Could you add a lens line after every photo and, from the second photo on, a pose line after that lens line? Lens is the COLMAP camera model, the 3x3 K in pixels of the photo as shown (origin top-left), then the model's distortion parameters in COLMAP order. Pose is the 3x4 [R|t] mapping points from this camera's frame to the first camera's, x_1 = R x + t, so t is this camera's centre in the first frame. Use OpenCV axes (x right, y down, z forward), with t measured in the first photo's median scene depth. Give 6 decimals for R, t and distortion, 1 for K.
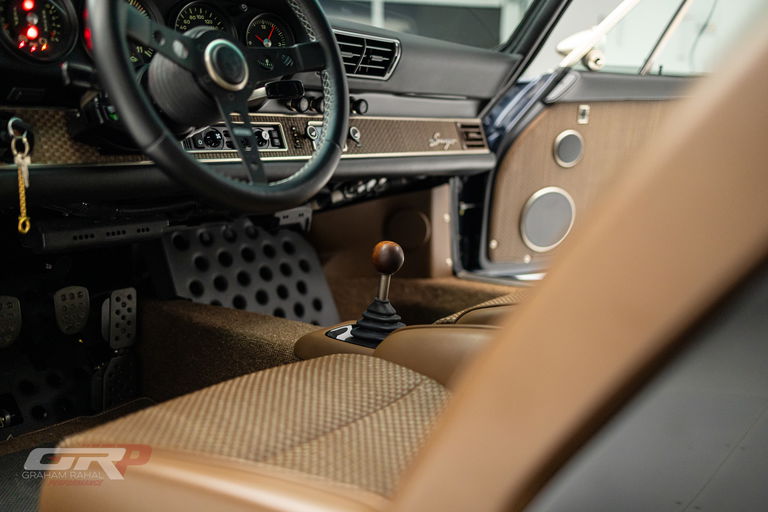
lens RADIAL K [[779.8, 0, 381.2], [0, 779.8, 253.8], [0, 0, 1]] dist [0.022941, 0.000000]
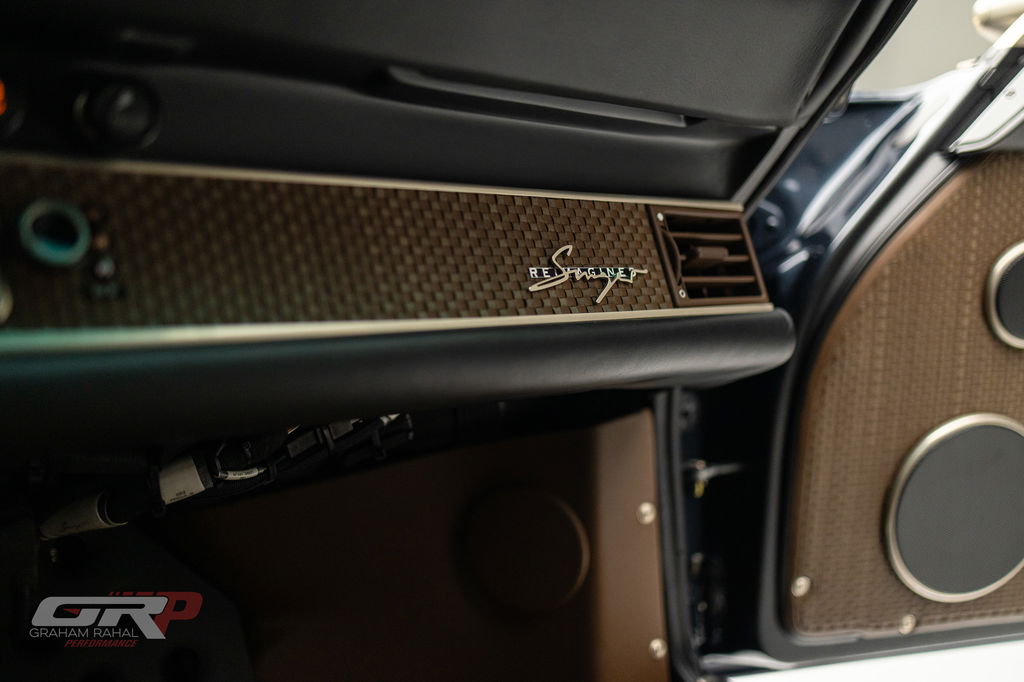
lens RADIAL K [[1039.8, 0, 517.3], [0, 1039.8, 341.3], [0, 0, 1]] dist [0.022941, 0.000000]
pose [[0.990821, -0.005232, -0.135076, 0.092152], [-0.007347, 0.995689, -0.092464, -0.079002], [0.134977, 0.092608, 0.986511, 0.579878]]
